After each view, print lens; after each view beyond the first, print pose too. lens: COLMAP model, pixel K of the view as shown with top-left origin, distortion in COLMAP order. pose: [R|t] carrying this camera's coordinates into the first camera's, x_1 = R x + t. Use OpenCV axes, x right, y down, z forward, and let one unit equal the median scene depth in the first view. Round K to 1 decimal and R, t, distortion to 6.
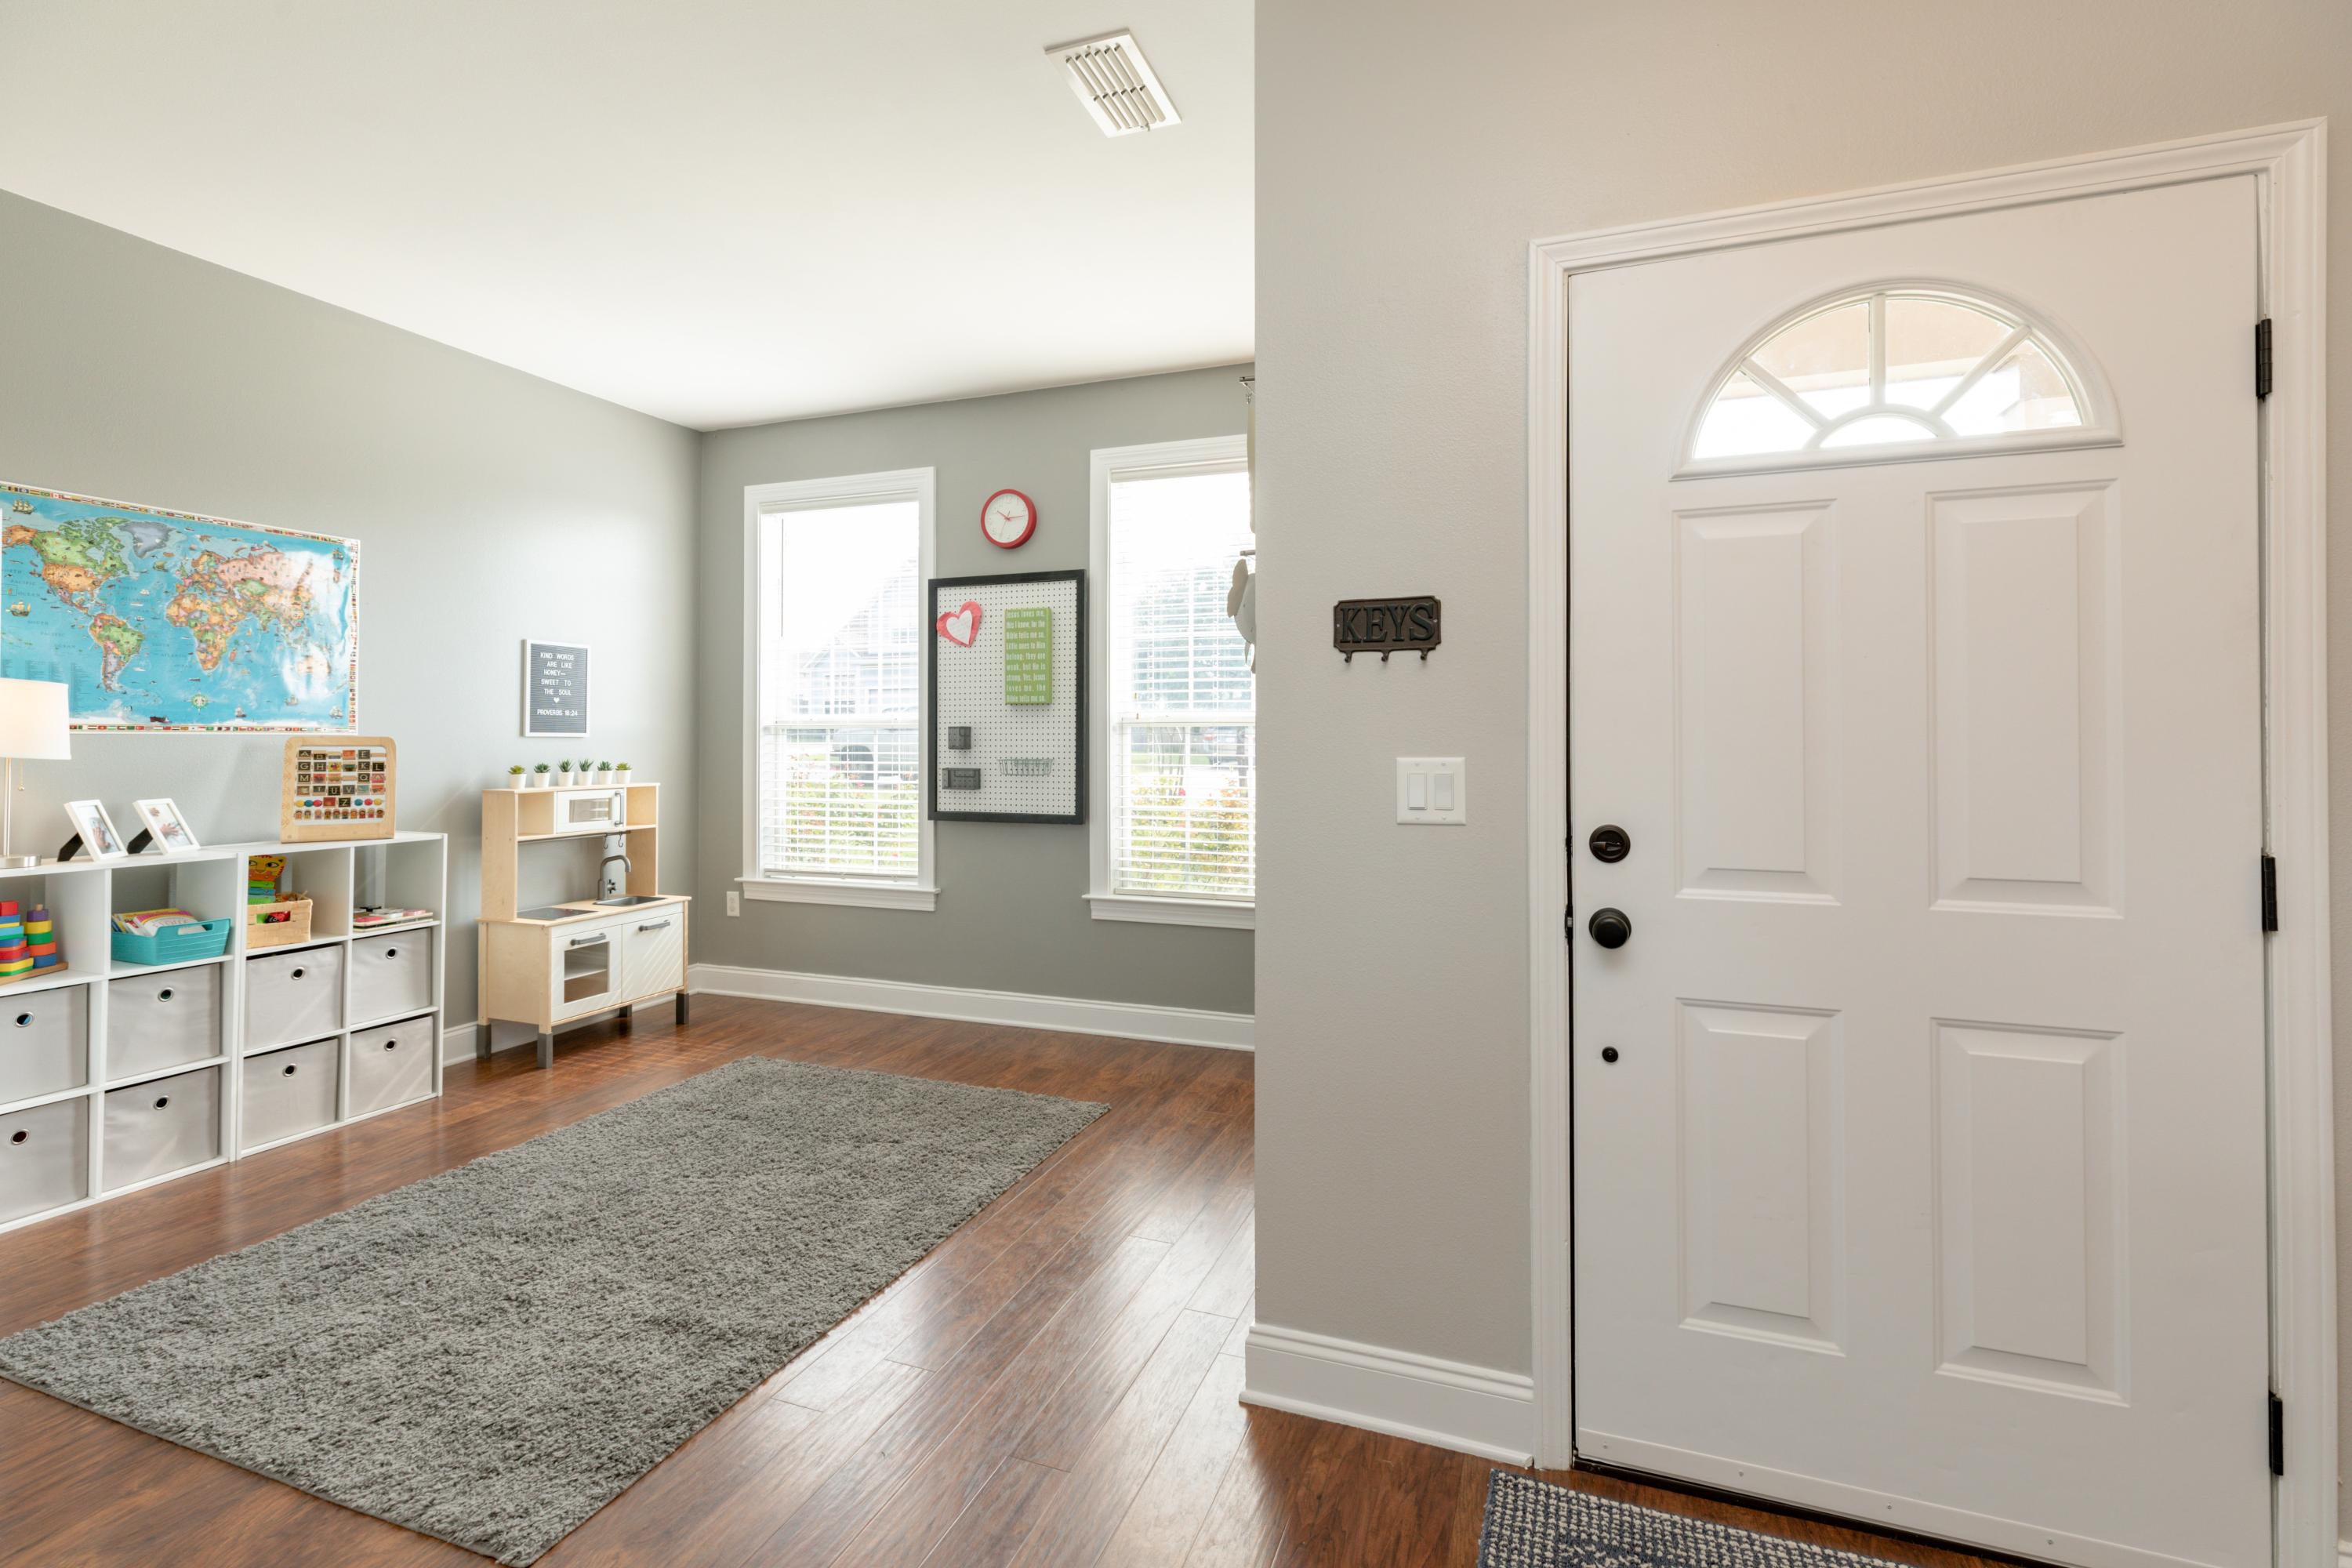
lens RADIAL K [[1050.0, 0, 1161.4], [0, 1050.0, 730.7], [0, 0, 1]] dist [0.005430, -0.001103]
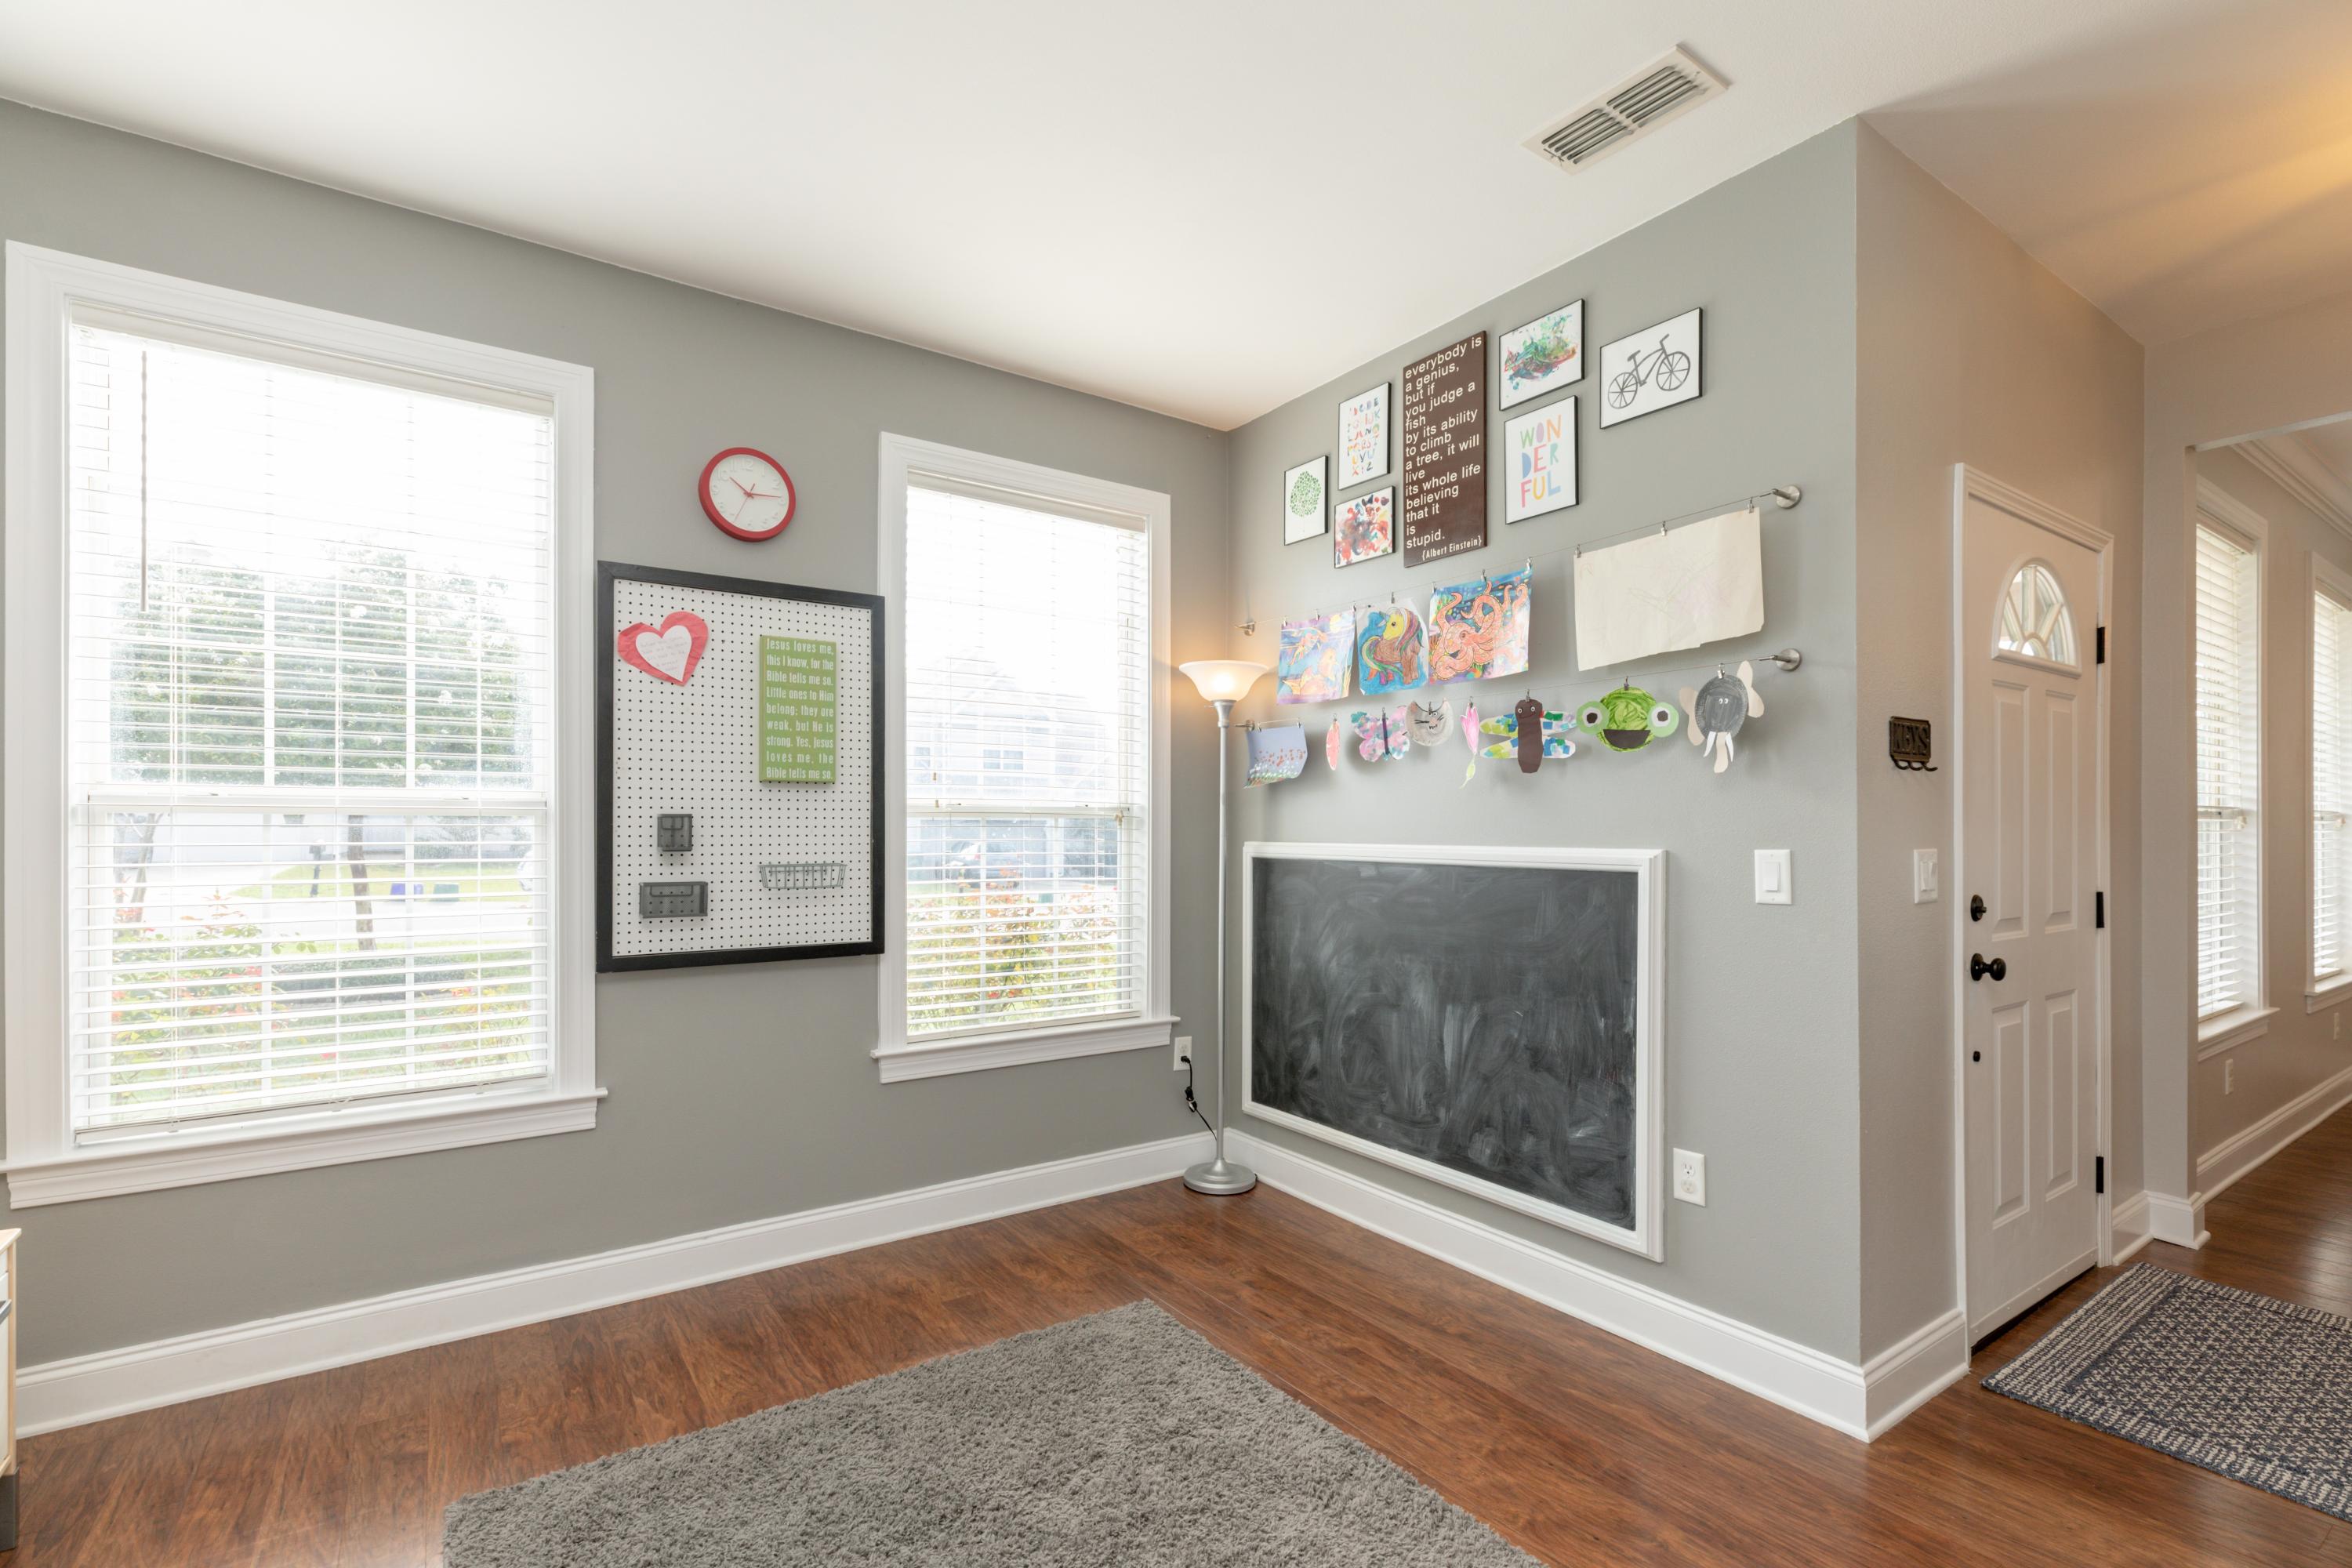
lens RADIAL K [[1050.0, 0, 1176.9], [0, 1050.0, 829.3], [0, 0, 1]] dist [0.005430, -0.001103]
pose [[0.577892, 0.001349, 0.816112, -0.528116], [-0.004780, 0.999987, 0.001732, 0.002445], [-0.816099, -0.004902, 0.577891, 0.411537]]
